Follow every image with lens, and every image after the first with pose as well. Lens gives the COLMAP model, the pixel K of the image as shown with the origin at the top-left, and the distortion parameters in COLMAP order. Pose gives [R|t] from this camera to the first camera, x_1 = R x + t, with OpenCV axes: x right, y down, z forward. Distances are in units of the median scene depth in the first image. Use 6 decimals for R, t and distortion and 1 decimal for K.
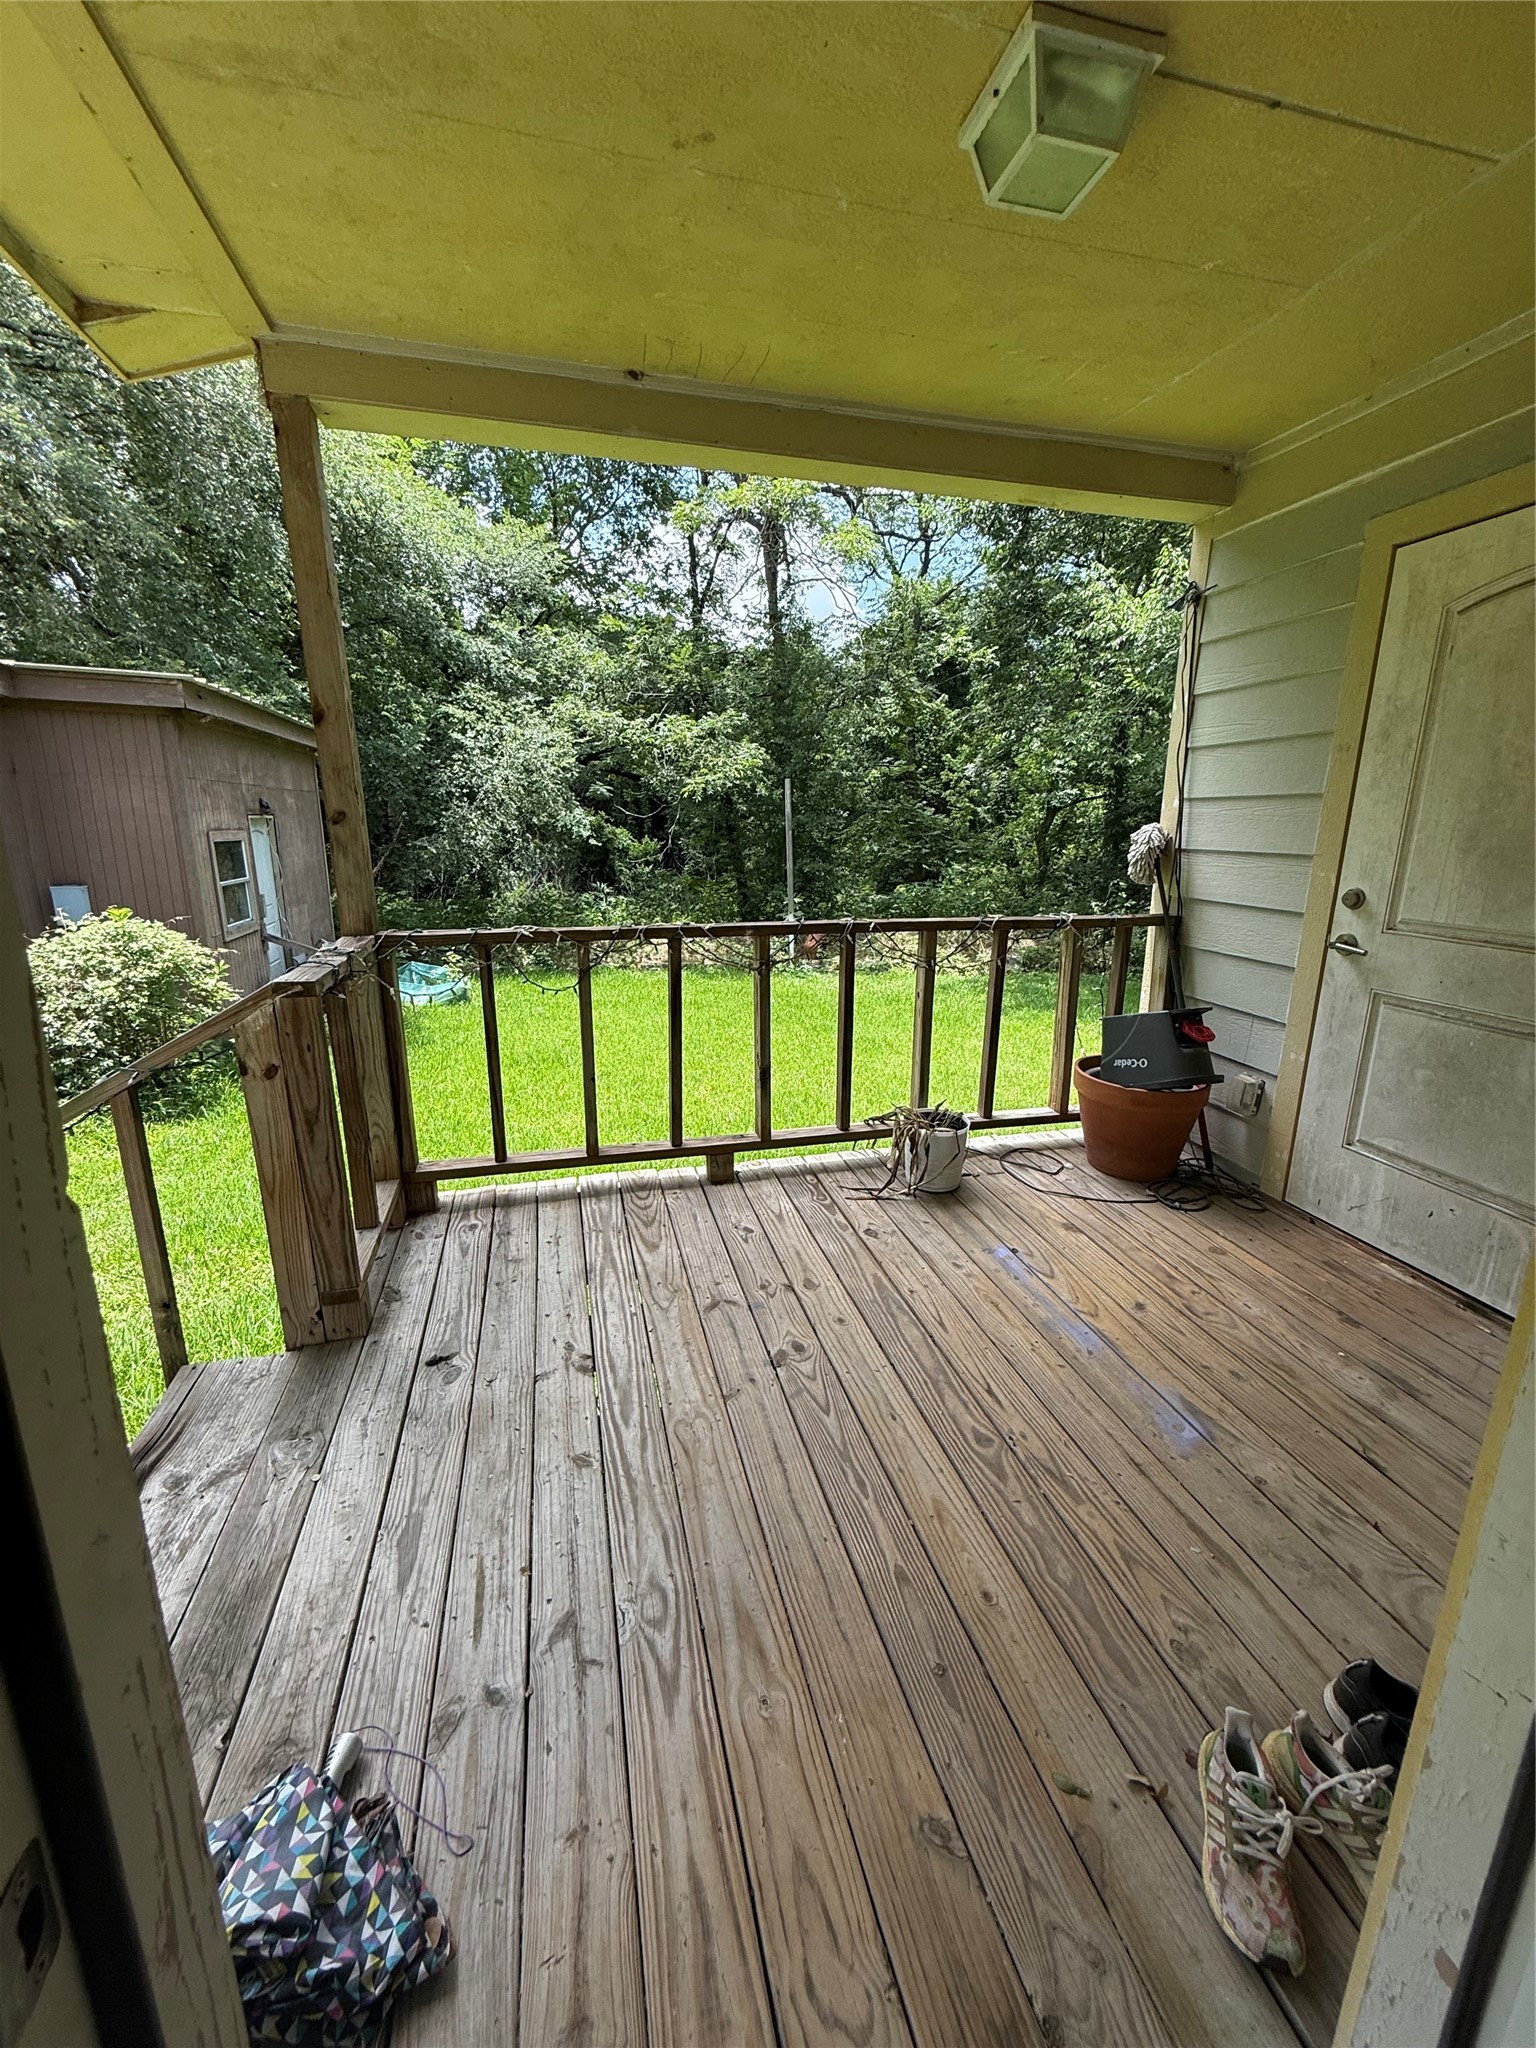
lens RADIAL K [[815.6, 0, 769.1], [0, 815.6, 1021.1], [0, 0, 1]] dist [0.000571, 0.000139]
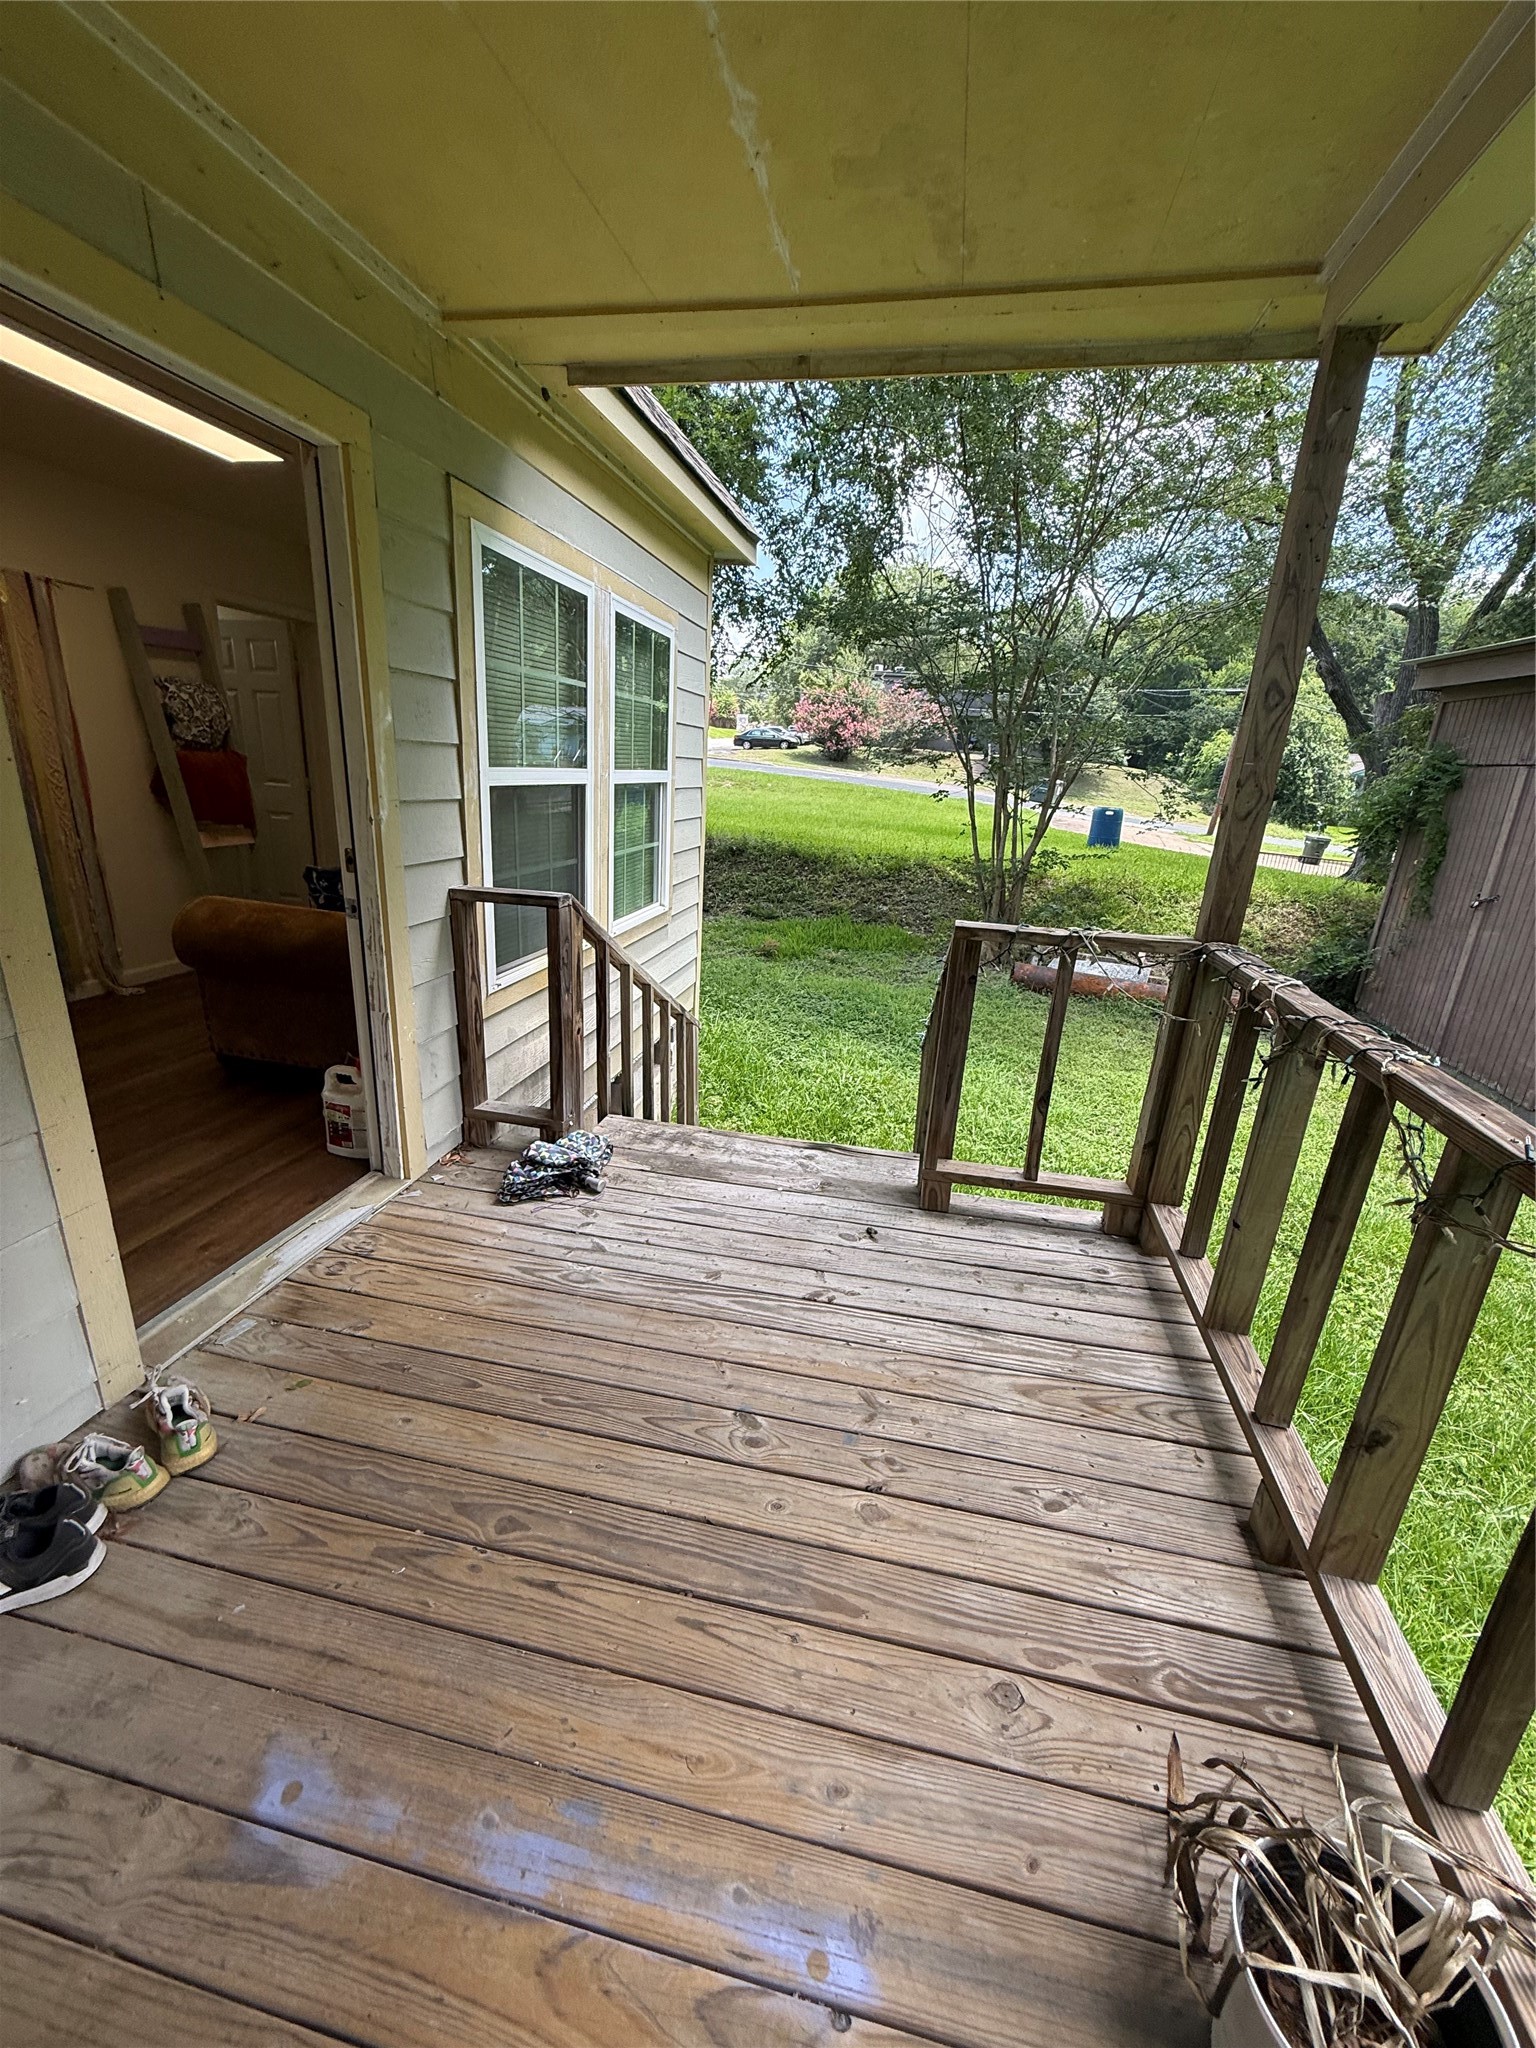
lens RADIAL K [[815.6, 0, 769.1], [0, 815.6, 1021.1], [0, 0, 1]] dist [0.000571, 0.000139]
pose [[-0.447882, 0.239291, -0.861476, 0.587091], [-0.271119, 0.881806, 0.385893, -0.274354], [0.851996, 0.406397, -0.330068, 1.022756]]
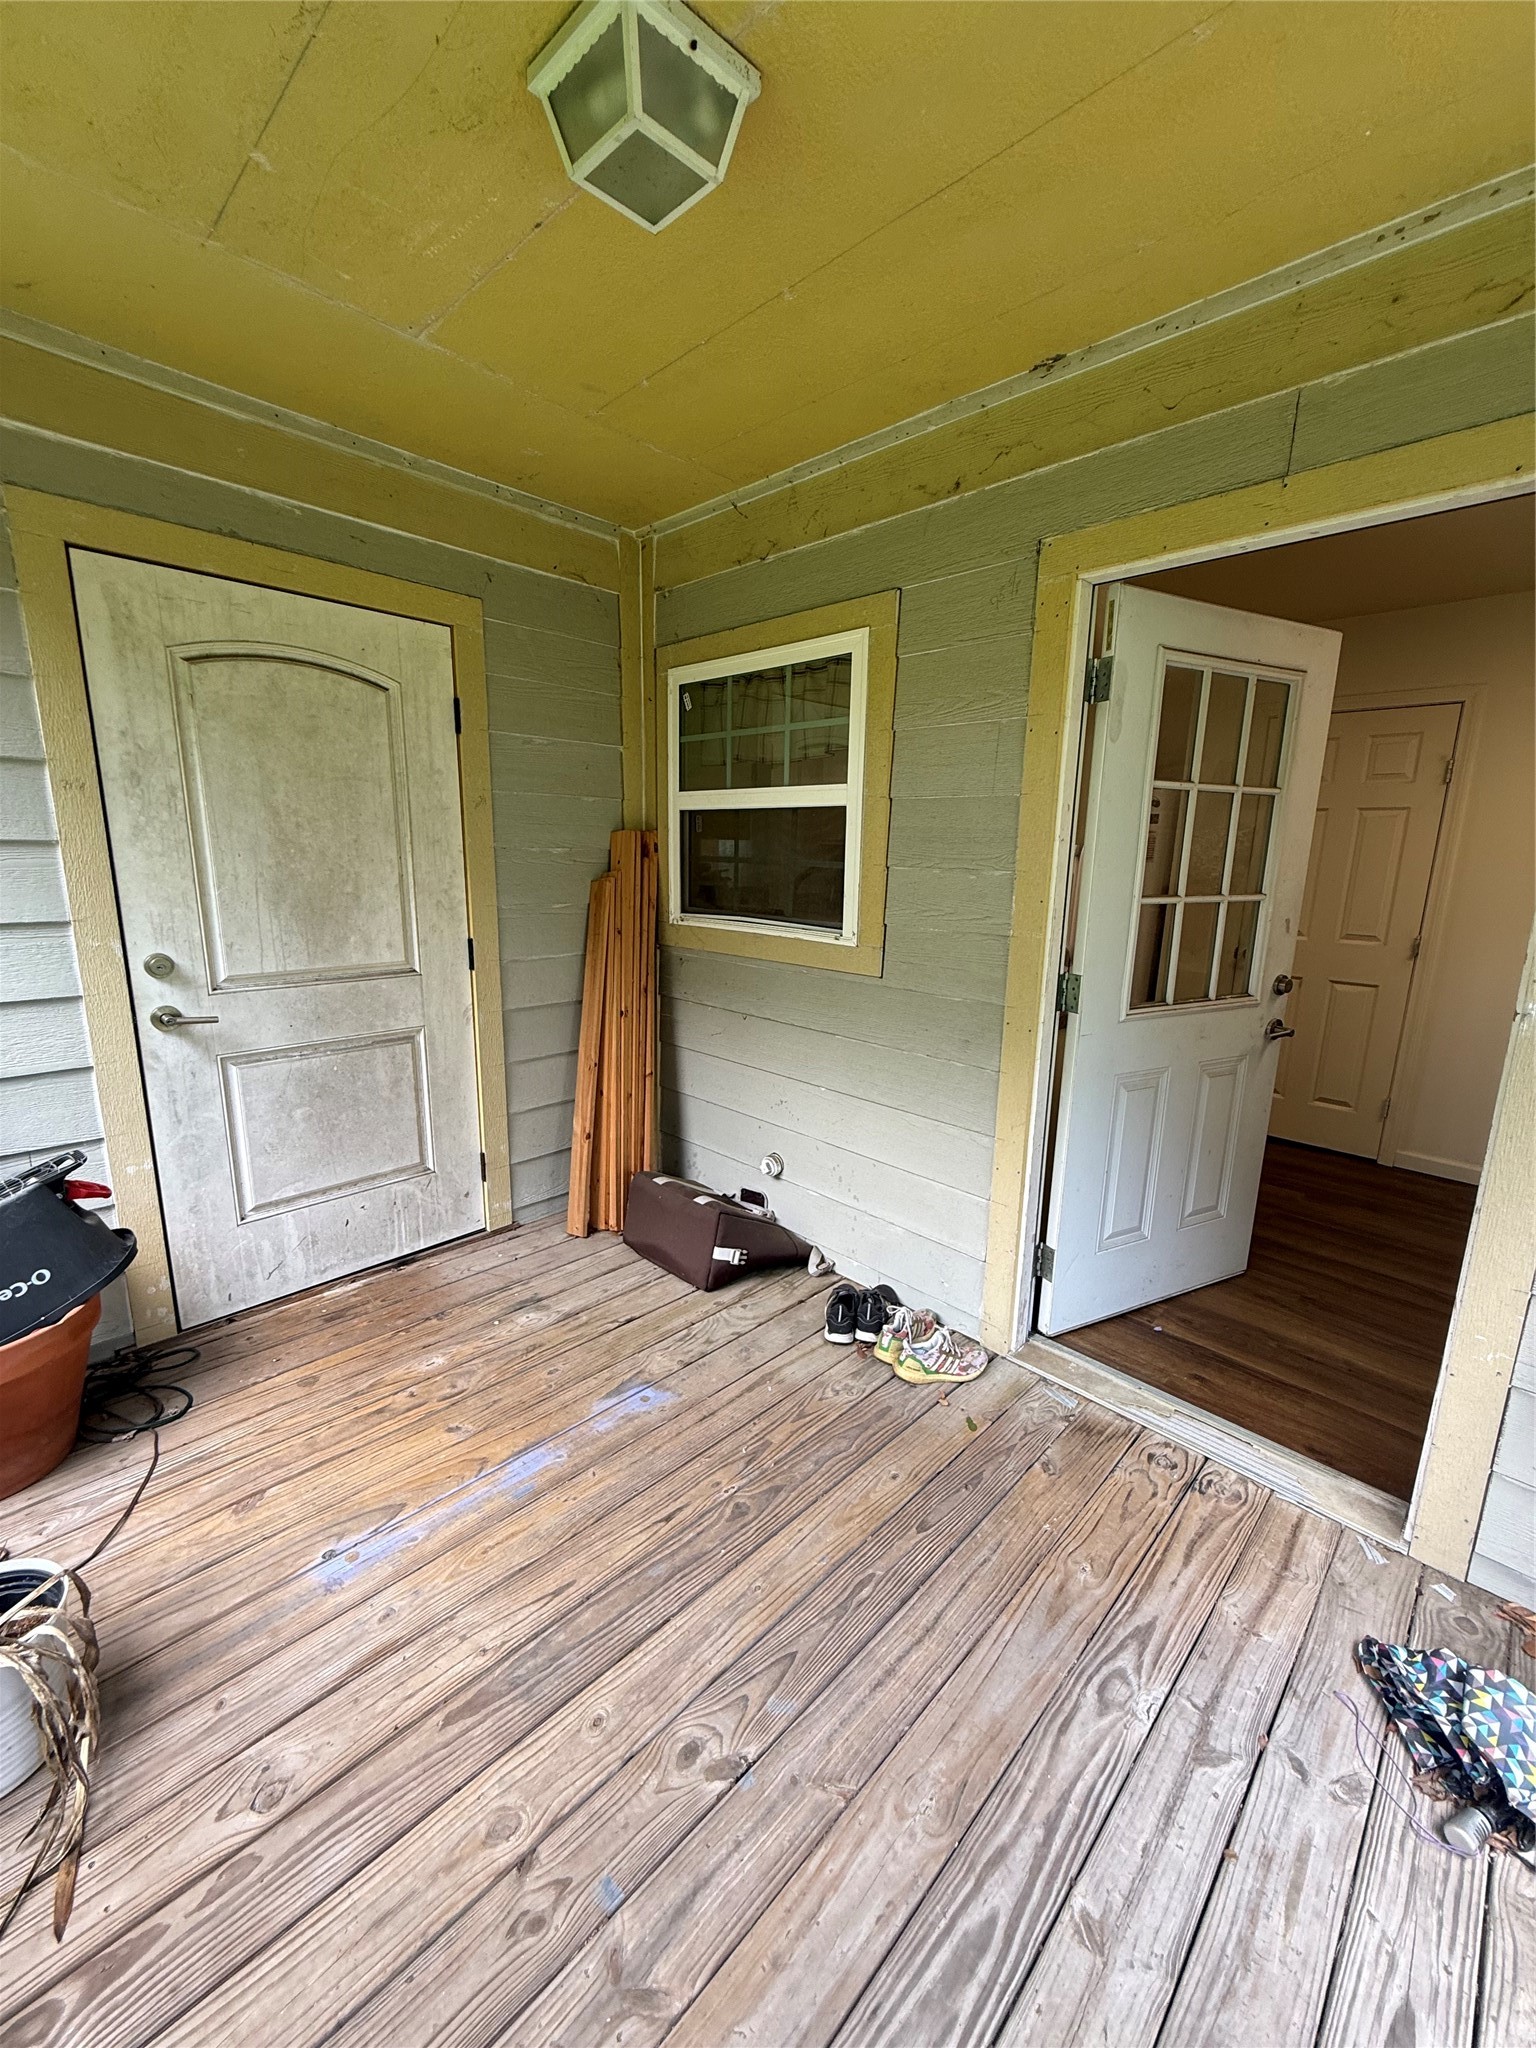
lens RADIAL K [[815.6, 0, 769.1], [0, 815.6, 1021.1], [0, 0, 1]] dist [0.000571, 0.000139]
pose [[-0.512758, -0.194932, 0.836111, -0.376950], [0.183364, 0.926546, 0.328467, -0.290424], [-0.838724, 0.321737, -0.439350, 0.959304]]
